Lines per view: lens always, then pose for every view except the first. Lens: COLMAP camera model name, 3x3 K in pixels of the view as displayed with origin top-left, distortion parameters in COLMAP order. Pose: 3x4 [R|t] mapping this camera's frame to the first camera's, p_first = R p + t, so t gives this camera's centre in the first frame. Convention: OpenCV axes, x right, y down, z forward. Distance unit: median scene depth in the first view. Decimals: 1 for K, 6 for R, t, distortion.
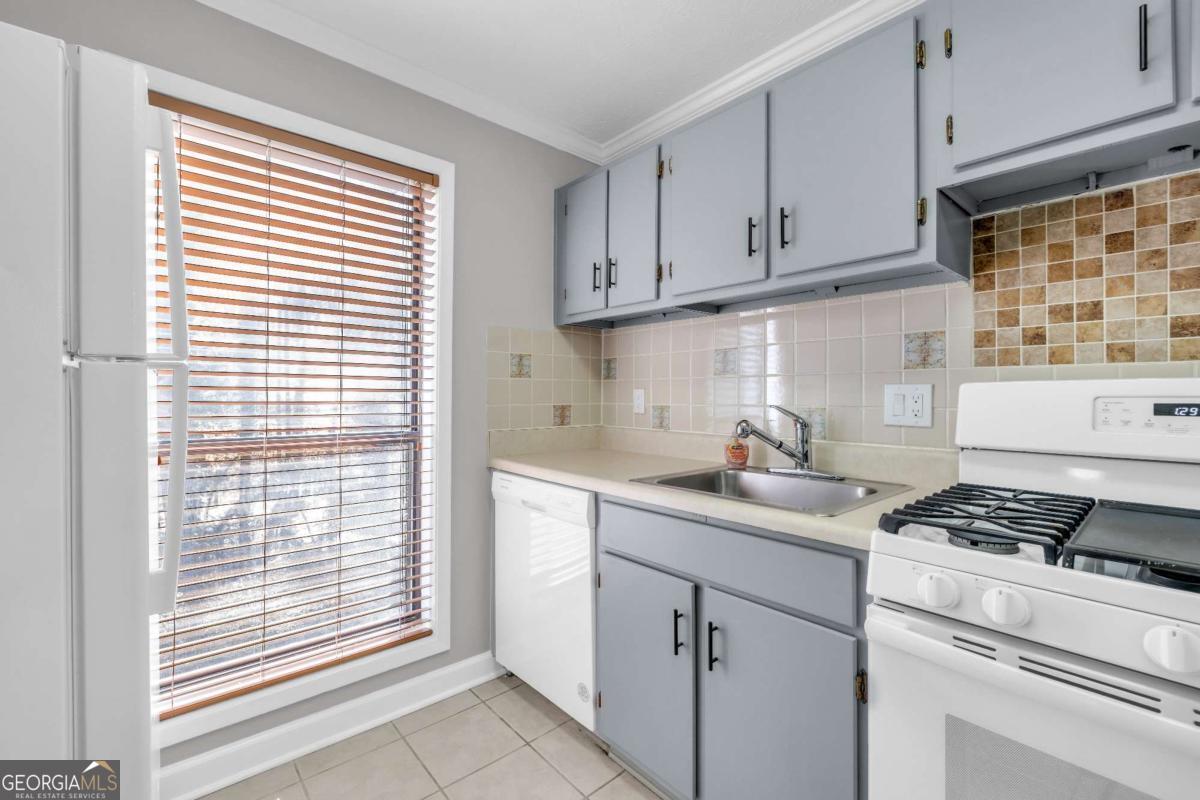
lens RADIAL K [[509.6, 0, 602.3], [0, 509.6, 393.8], [0, 0, 1]] dist [0.001367, 0.000014]
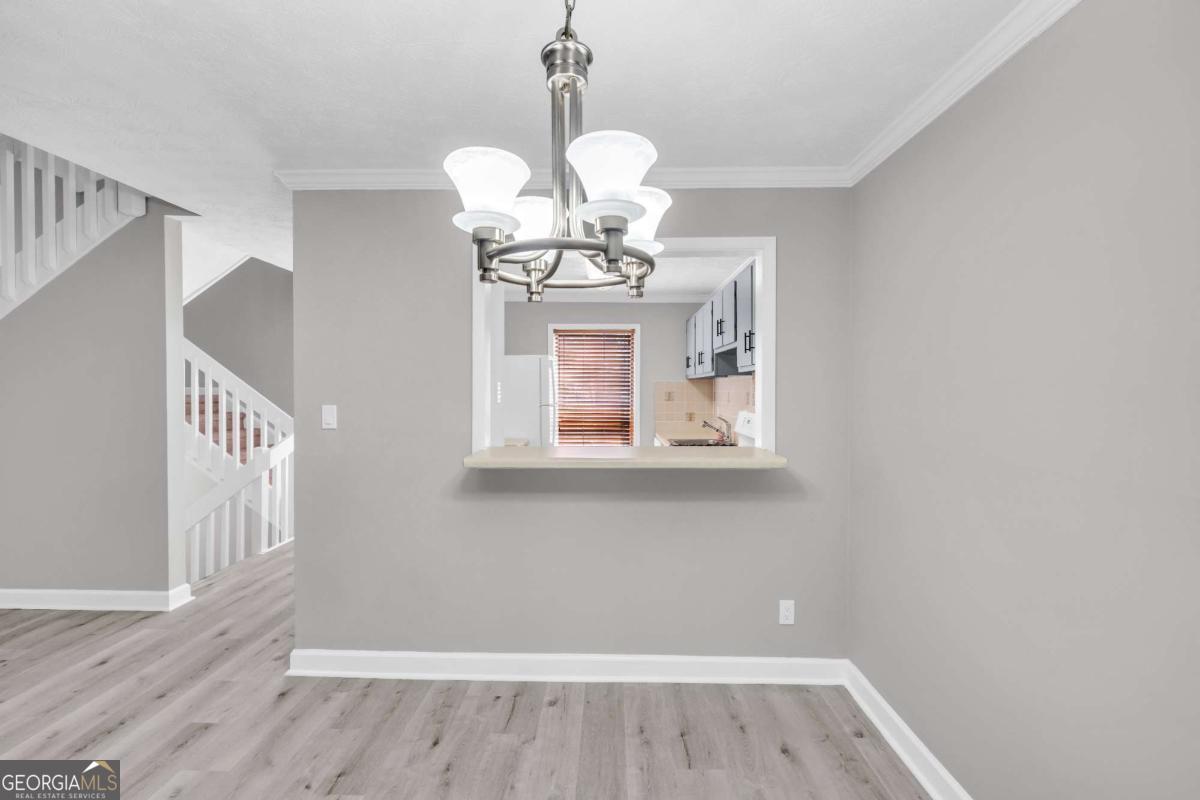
lens RADIAL K [[515.3, 0, 602.9], [0, 515.3, 393.0], [0, 0, 1]] dist [0.000497, -0.000236]
pose [[0.742294, 0.006839, -0.670040, 1.288060], [-0.001745, 0.999964, 0.008274, -0.092225], [0.670072, -0.004973, 0.742279, -1.089768]]
